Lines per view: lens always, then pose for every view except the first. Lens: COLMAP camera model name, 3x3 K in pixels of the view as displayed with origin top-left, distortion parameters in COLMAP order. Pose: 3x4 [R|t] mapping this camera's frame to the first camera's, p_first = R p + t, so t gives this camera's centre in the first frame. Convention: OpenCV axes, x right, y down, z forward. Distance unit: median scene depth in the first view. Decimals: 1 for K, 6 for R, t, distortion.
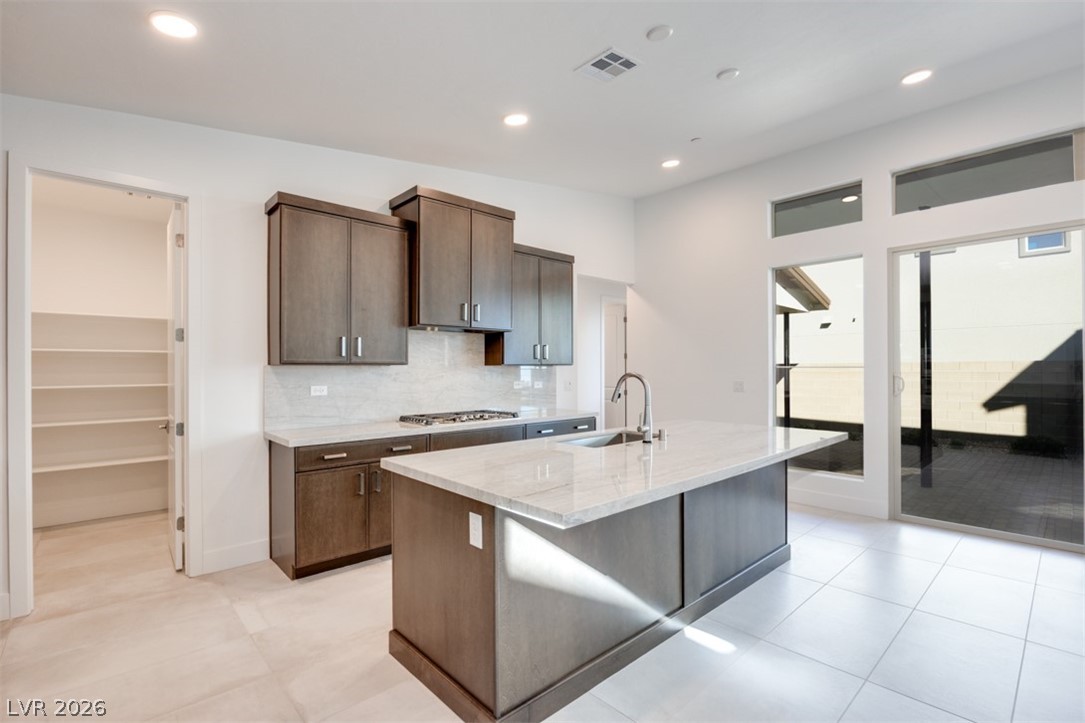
lens RADIAL K [[497.1, 0, 555.7], [0, 497.1, 365.9], [0, 0, 1]] dist [-0.008517, -0.000165]
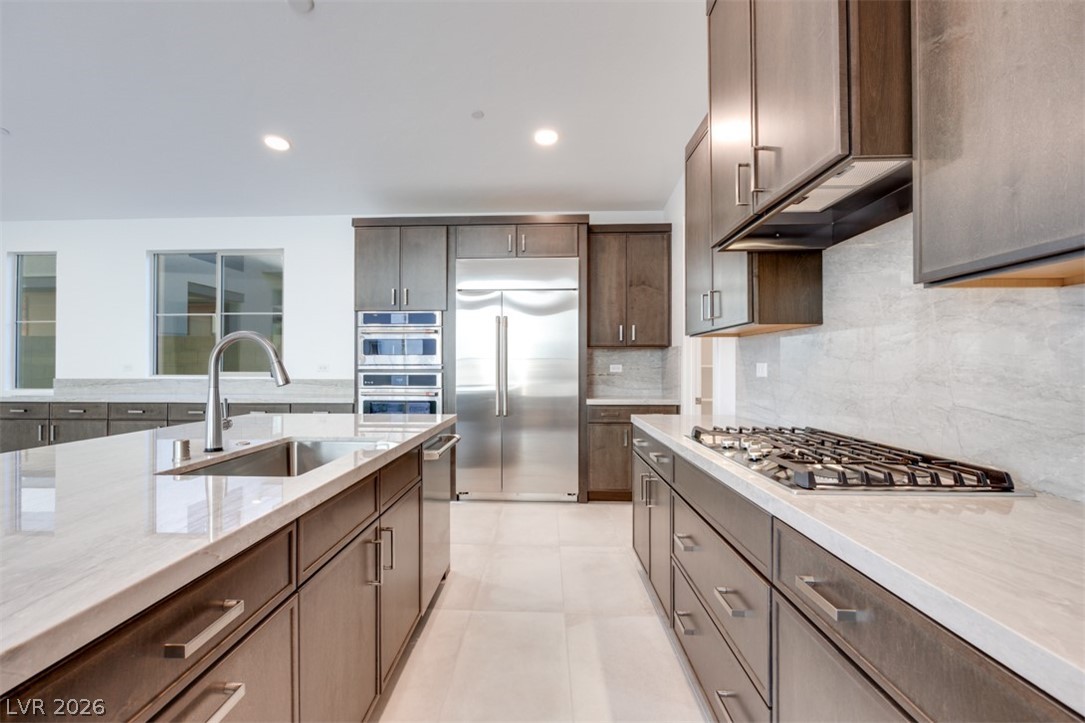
lens RADIAL K [[492.9, 0, 524.4], [0, 492.9, 361.3], [0, 0, 1]] dist [-0.001353, -0.000083]
pose [[-0.719258, -0.004648, -0.694727, 0.227636], [0.006472, 0.999889, -0.013391, 0.041618], [0.694713, -0.014128, -0.719149, 1.177373]]
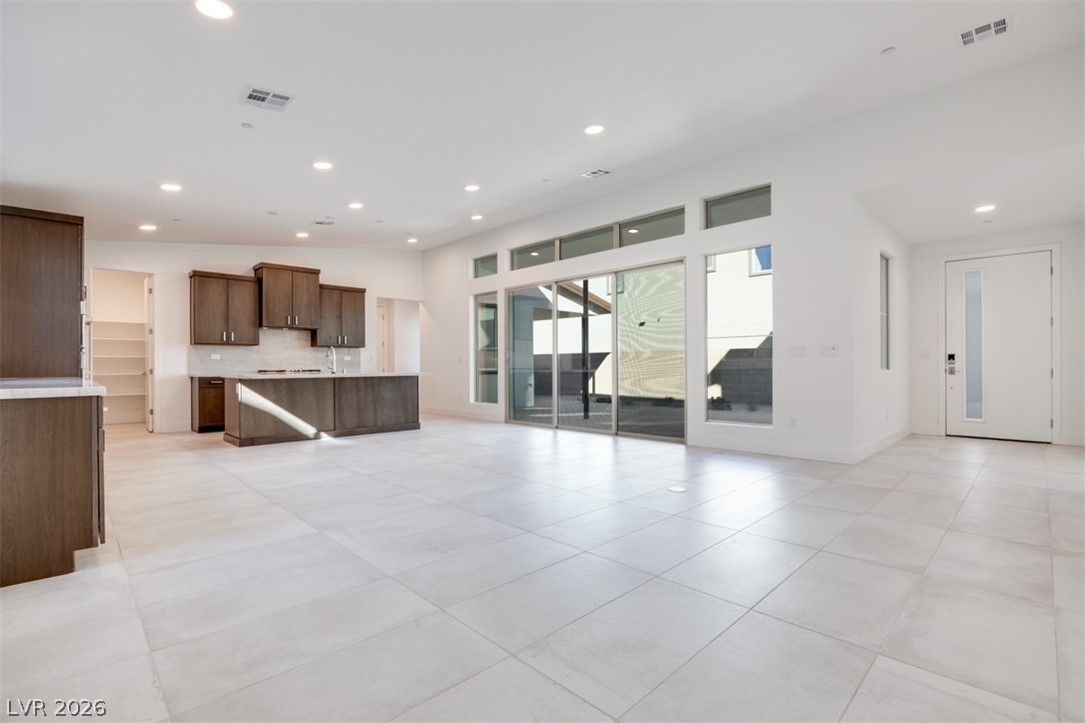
lens RADIAL K [[499.6, 0, 547.3], [0, 499.6, 364.9], [0, 0, 1]] dist [-0.011960, 0.000160]
pose [[0.999795, -0.001635, 0.020188, 0.872257], [0.001532, 0.999986, 0.005106, 0.071016], [-0.020196, -0.005074, 0.999783, -1.130116]]
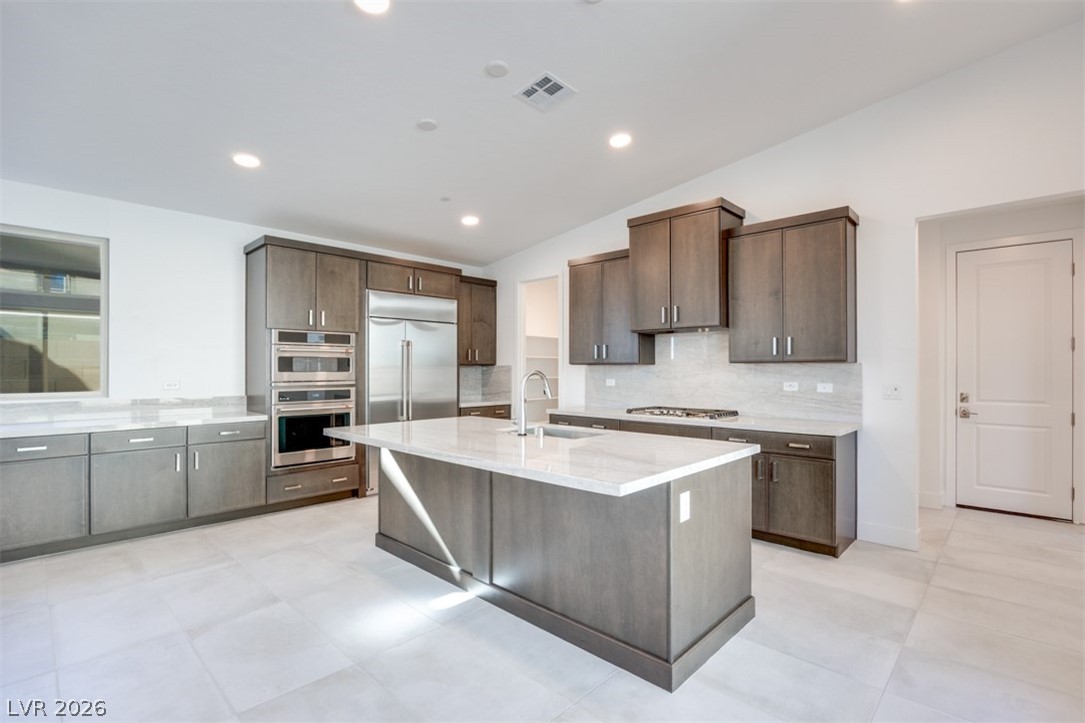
lens RADIAL K [[498.6, 0, 579.8], [0, 498.6, 367.6], [0, 0, 1]] dist [-0.014100, -0.000085]
pose [[0.095388, -0.001148, -0.995440, 0.898023], [0.006392, 0.999979, -0.000541, 0.006029], [0.995420, -0.006311, 0.095393, 0.717191]]
